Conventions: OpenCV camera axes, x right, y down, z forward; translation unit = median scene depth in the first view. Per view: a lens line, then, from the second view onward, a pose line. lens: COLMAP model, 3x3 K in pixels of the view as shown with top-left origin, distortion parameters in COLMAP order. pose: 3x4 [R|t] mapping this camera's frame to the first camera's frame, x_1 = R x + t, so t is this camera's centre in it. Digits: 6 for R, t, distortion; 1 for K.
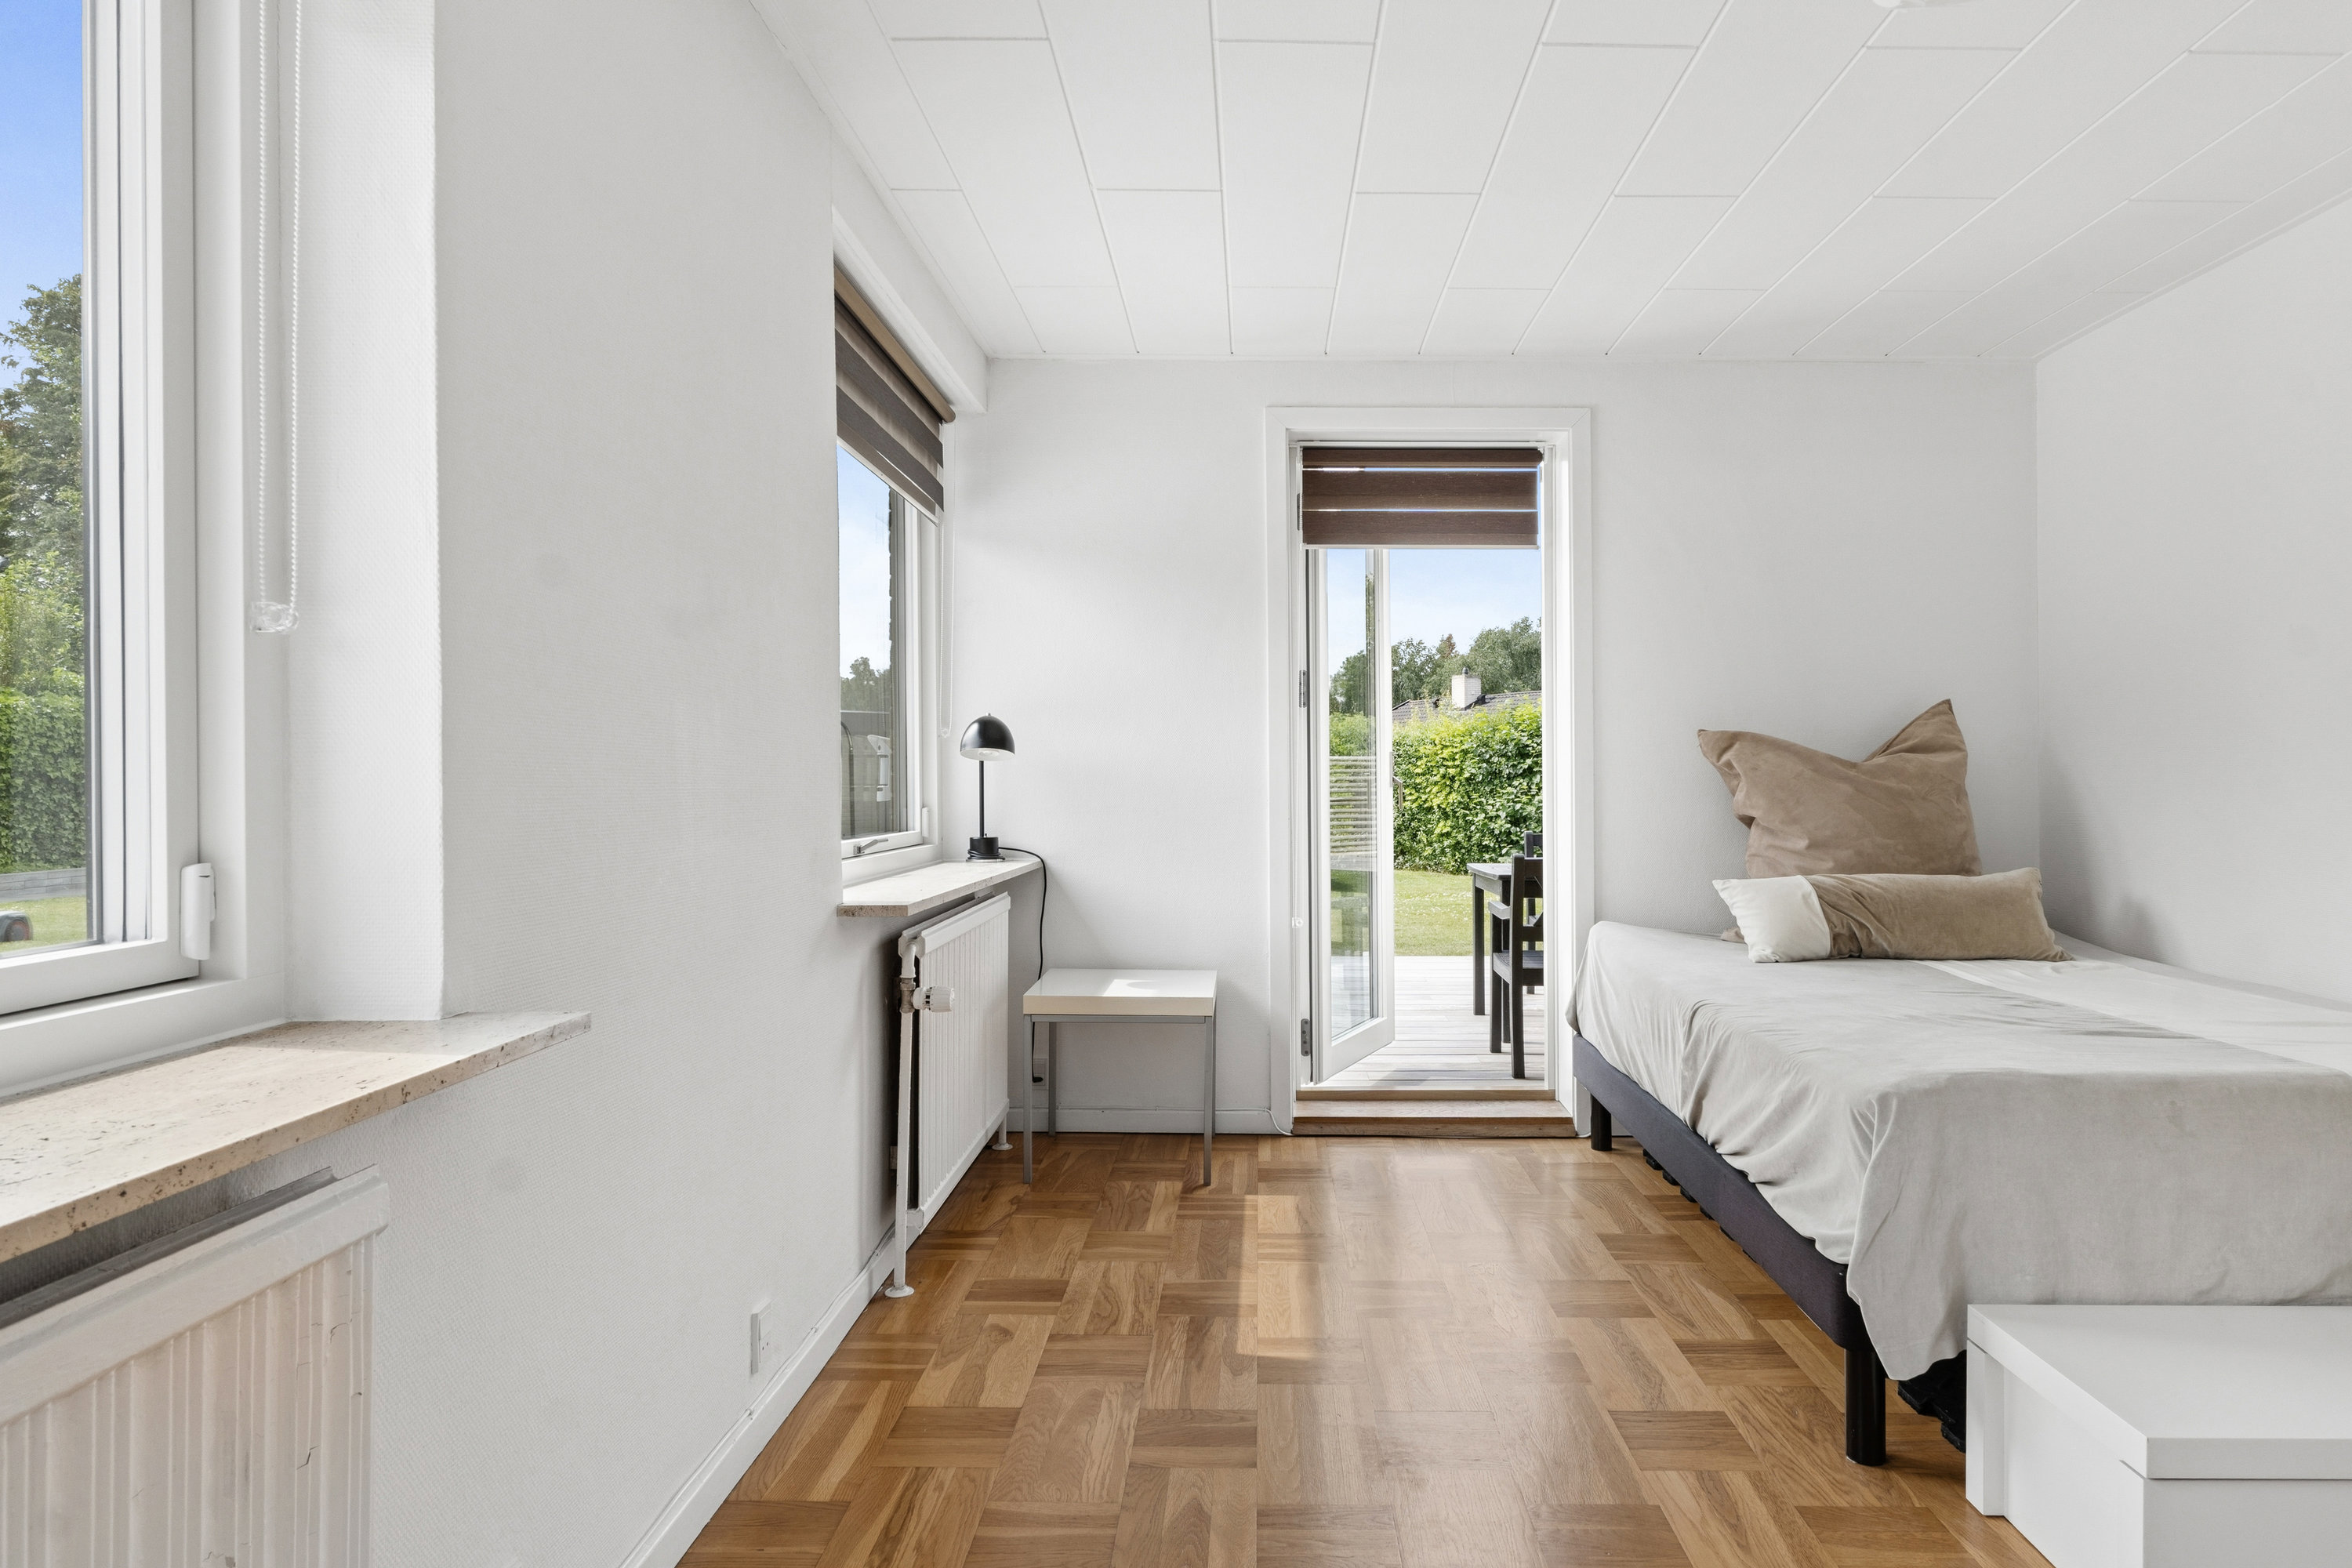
lens RADIAL K [[1376.4, 0, 1176.0], [0, 1376.4, 784.0], [0, 0, 1]] dist [0.001374, 0.000361]
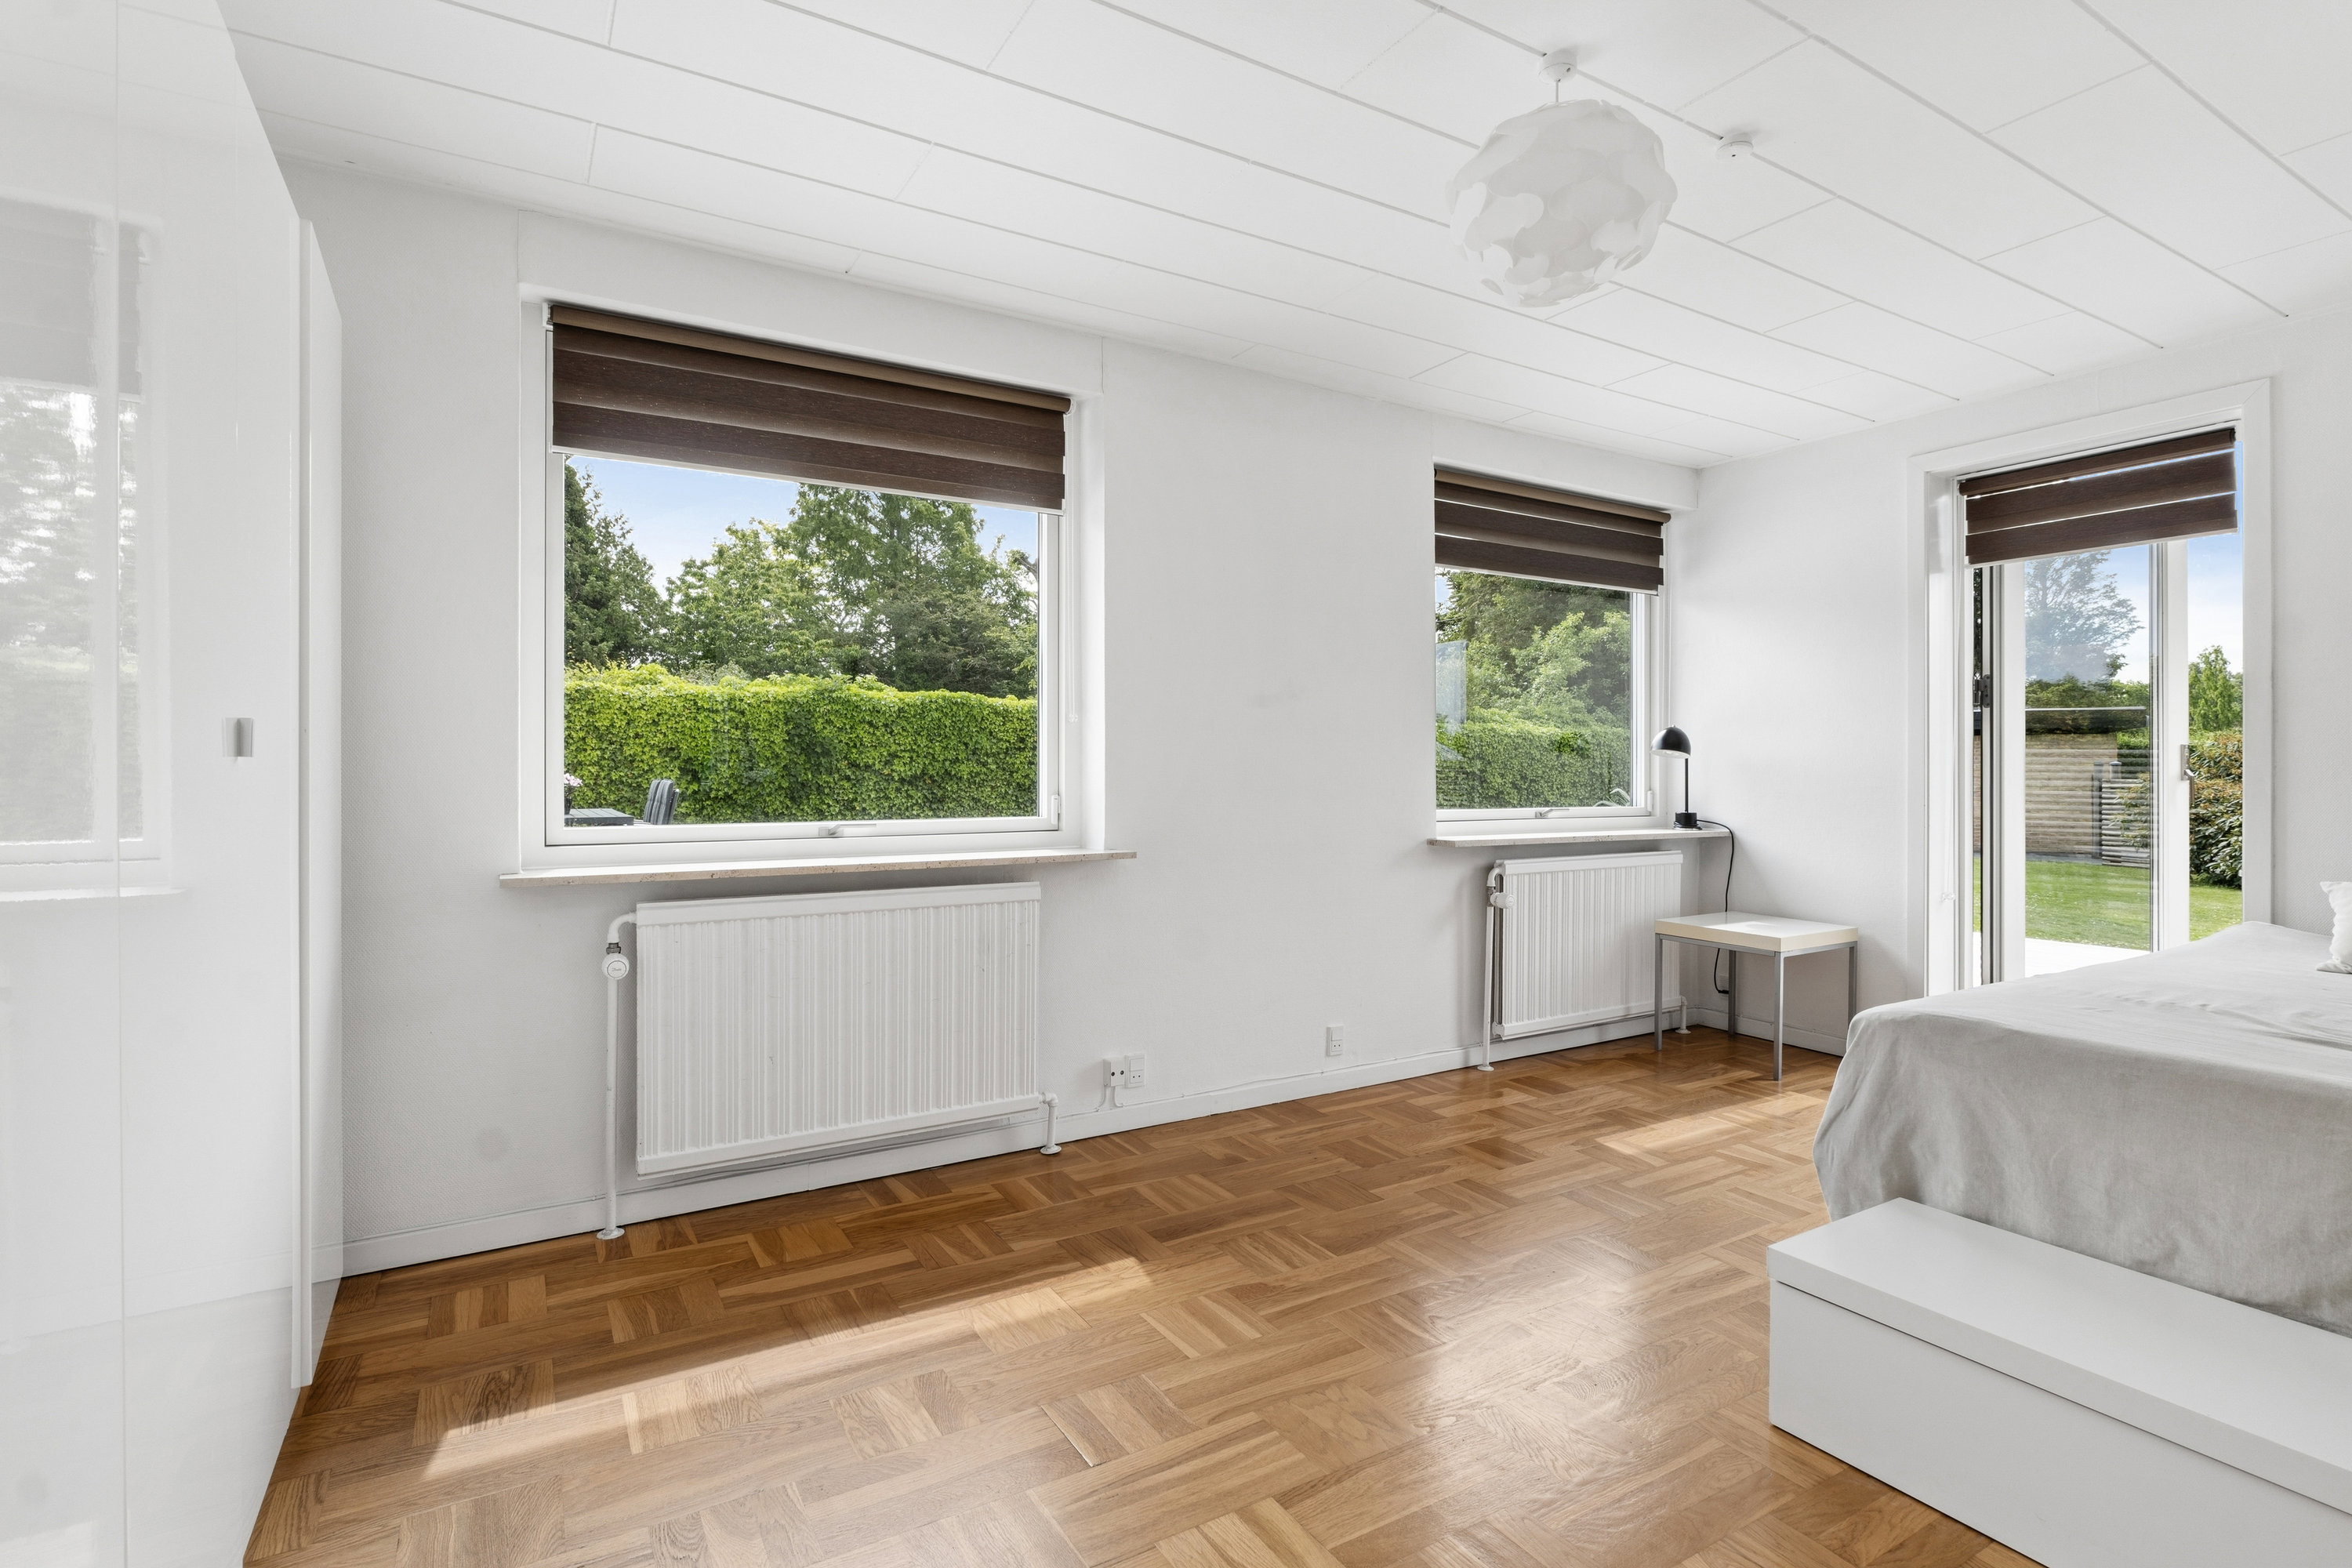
lens RADIAL K [[1122.4, 0, 1176.0], [0, 1122.4, 784.0], [0, 0, 1]] dist [-0.001168, -0.000020]
pose [[0.503970, 0.009196, -0.863672, 0.753705], [-0.006371, 0.999956, 0.006929, 0.005320], [0.863698, 0.002010, 0.504006, -0.040274]]
